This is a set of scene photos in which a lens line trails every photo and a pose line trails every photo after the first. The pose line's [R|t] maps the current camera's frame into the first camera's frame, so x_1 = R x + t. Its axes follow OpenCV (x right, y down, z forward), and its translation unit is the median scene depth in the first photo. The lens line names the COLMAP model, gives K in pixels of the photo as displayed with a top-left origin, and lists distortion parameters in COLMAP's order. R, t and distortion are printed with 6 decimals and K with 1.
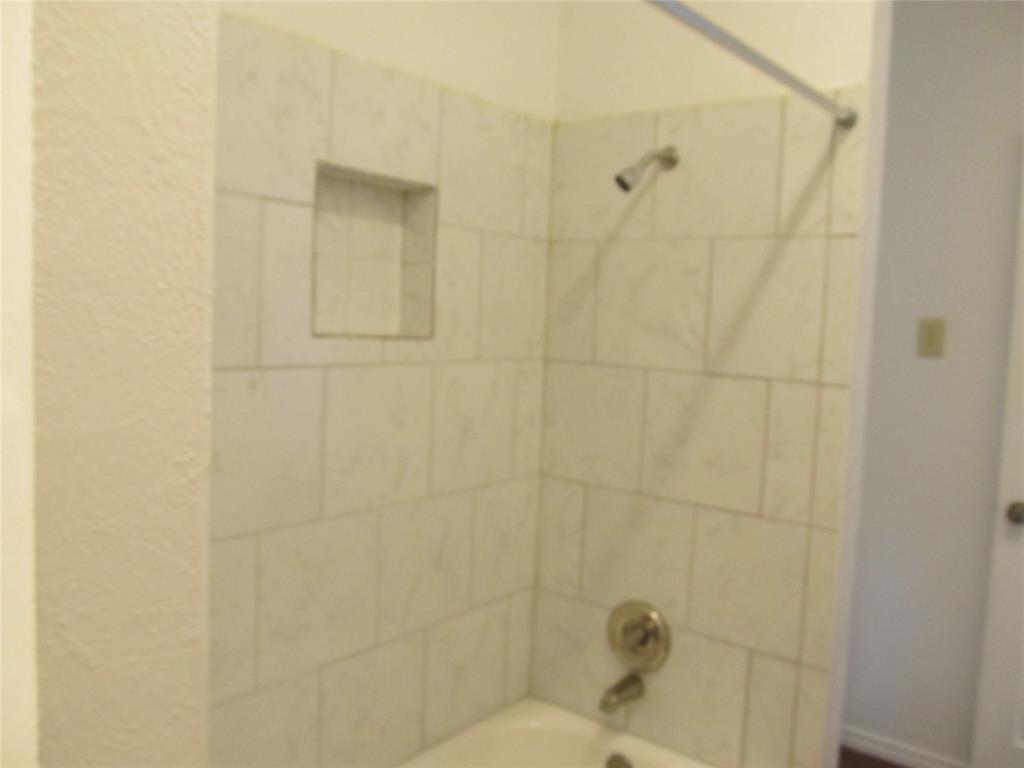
lens RADIAL K [[846.9, 0, 512.0], [0, 846.9, 383.3], [0, 0, 1]] dist [-0.068292, 0.024636]
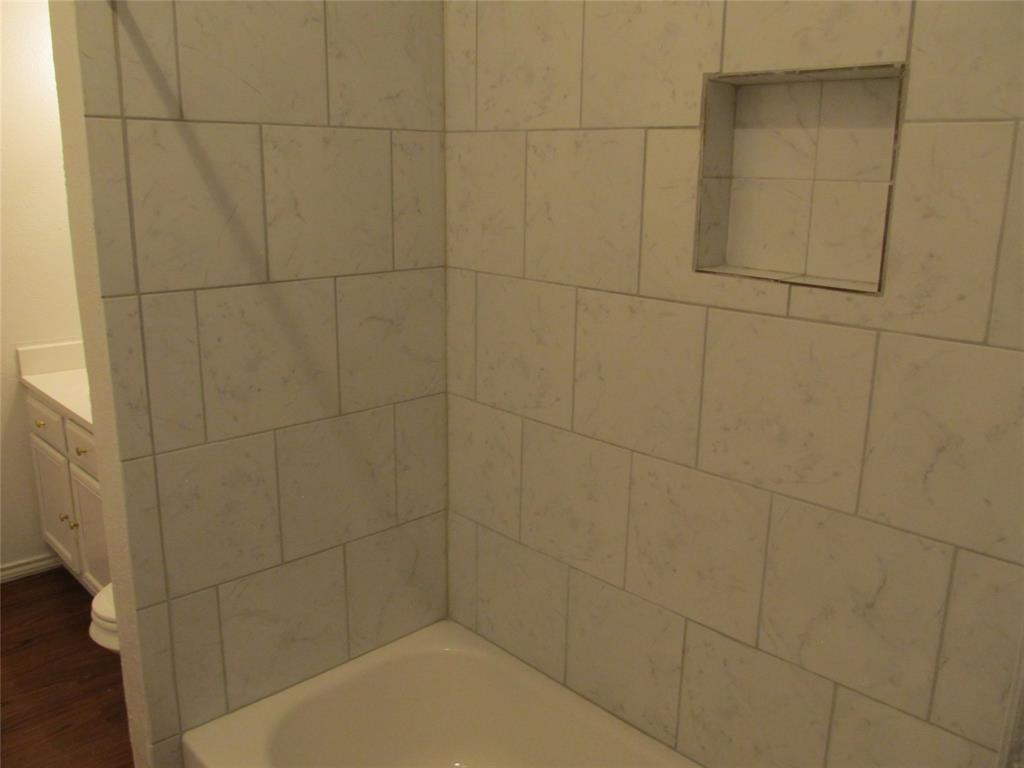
lens RADIAL K [[846.9, 0, 512.0], [0, 846.9, 385.4], [0, 0, 1]] dist [-0.068292, 0.024636]
pose [[-0.118265, 0.205511, -0.971483, 0.642636], [-0.101873, 0.970675, 0.217742, -0.103739], [0.987742, 0.124719, -0.093861, 0.818159]]
